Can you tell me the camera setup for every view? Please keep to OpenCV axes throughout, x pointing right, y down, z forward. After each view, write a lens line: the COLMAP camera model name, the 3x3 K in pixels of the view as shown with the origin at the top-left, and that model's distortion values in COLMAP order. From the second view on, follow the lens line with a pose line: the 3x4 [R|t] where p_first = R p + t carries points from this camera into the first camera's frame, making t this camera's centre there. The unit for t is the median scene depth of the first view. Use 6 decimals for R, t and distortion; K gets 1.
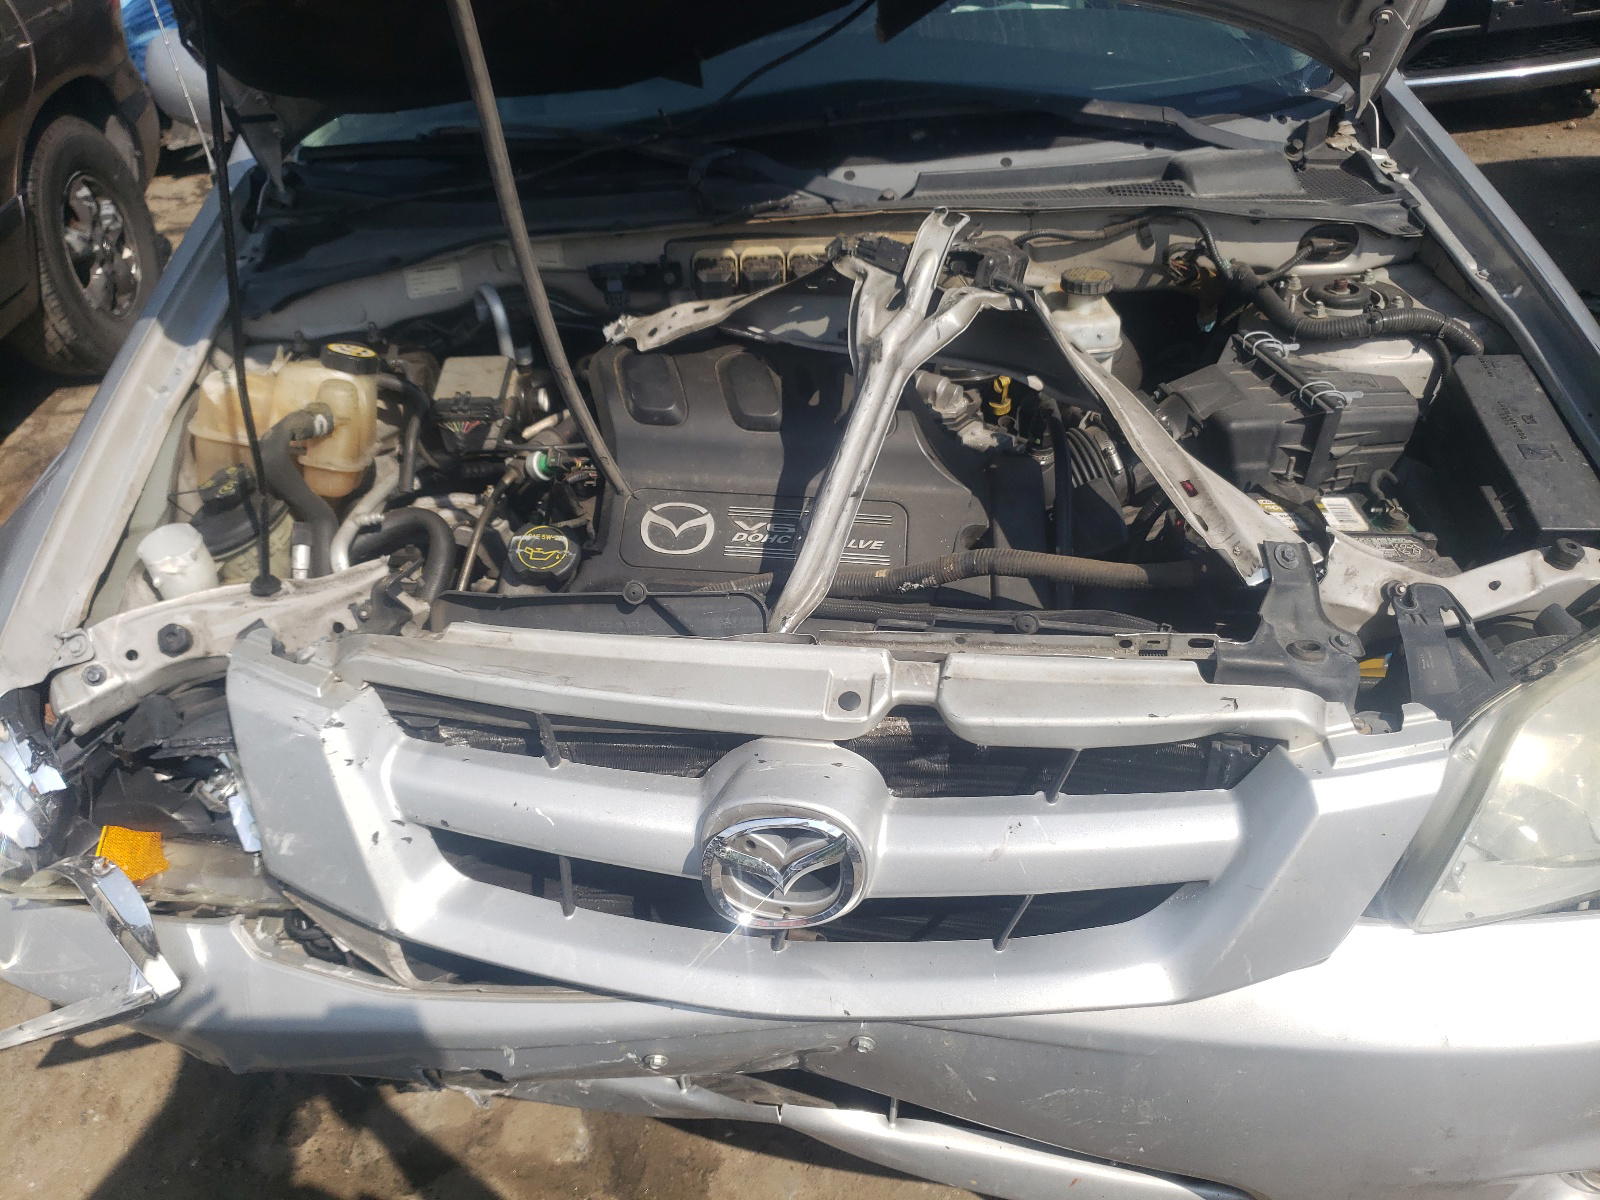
lens RADIAL K [[1220.4, 0, 800.0], [0, 1220.4, 600.0], [0, 0, 1]] dist [0.025364, -0.000831]
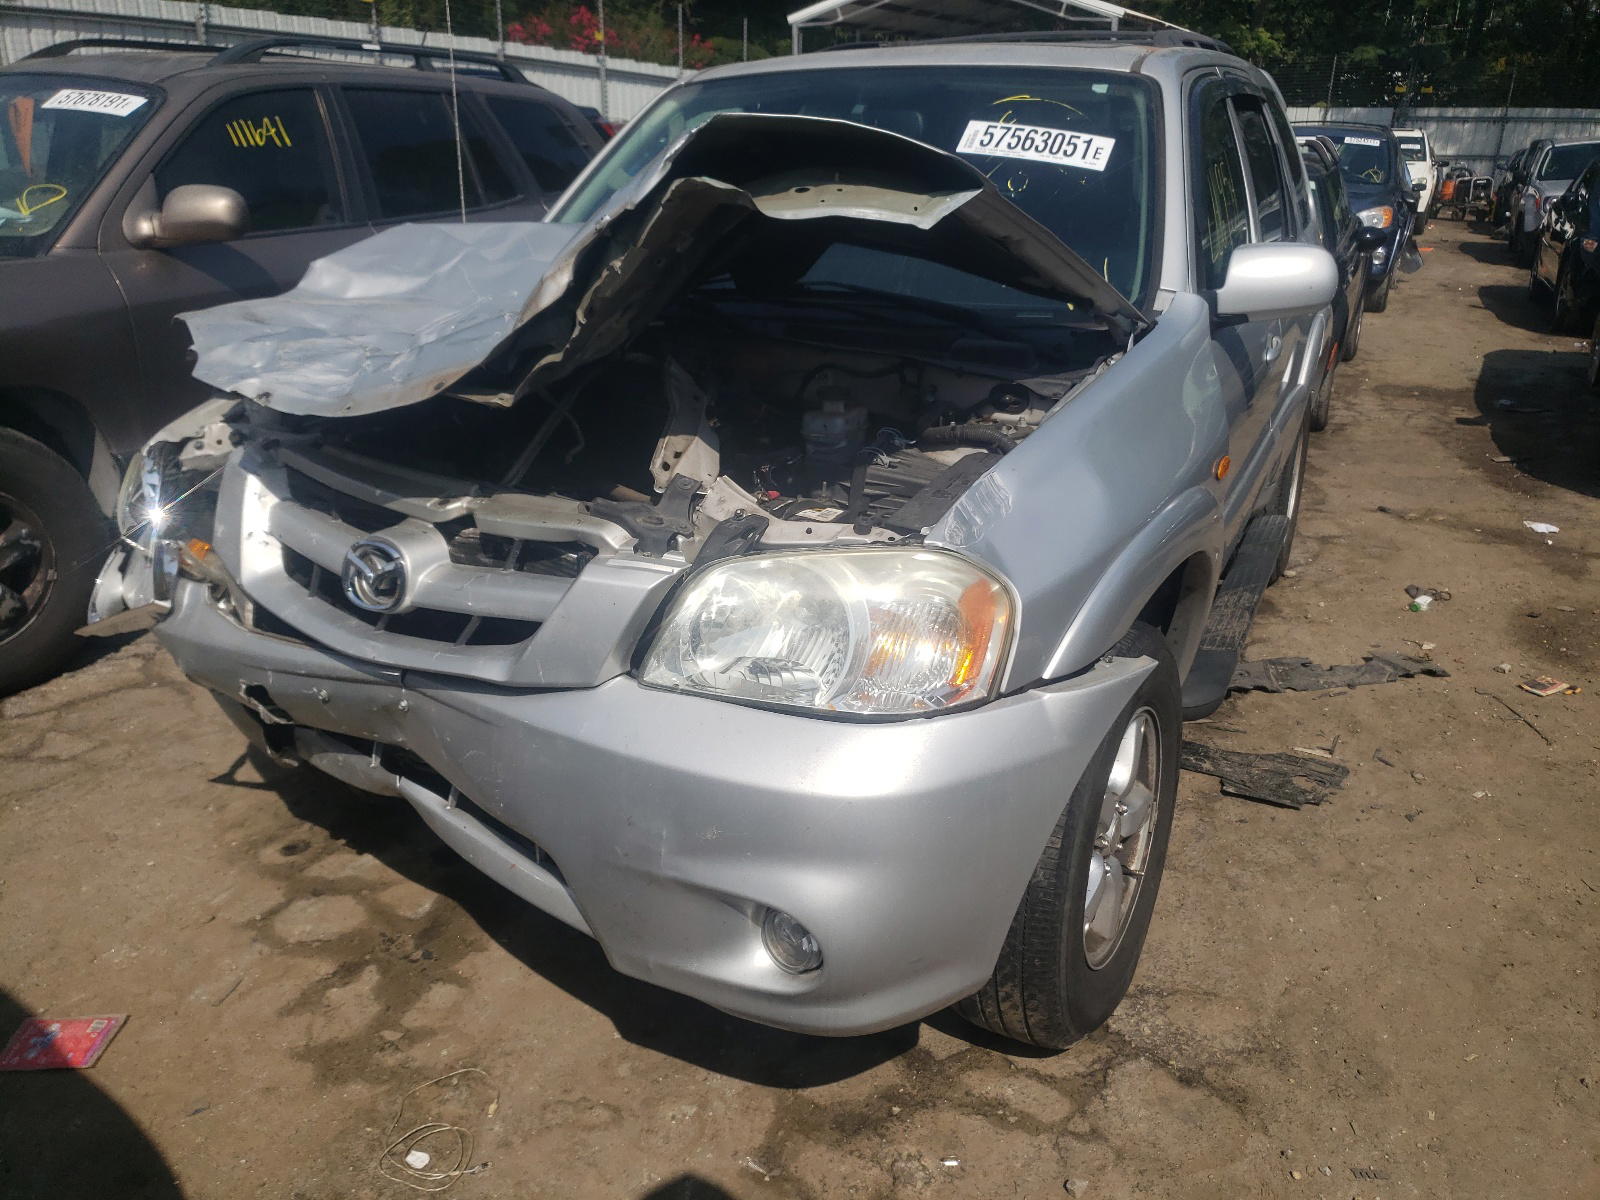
lens RADIAL K [[1220.4, 0, 800.0], [0, 1220.4, 600.0], [0, 0, 1]] dist [0.025364, -0.000831]
pose [[0.877855, 0.217808, -0.426532, 1.221134], [-0.315211, 0.933274, -0.172168, 0.338444], [0.360572, 0.285586, 0.887935, -0.365097]]
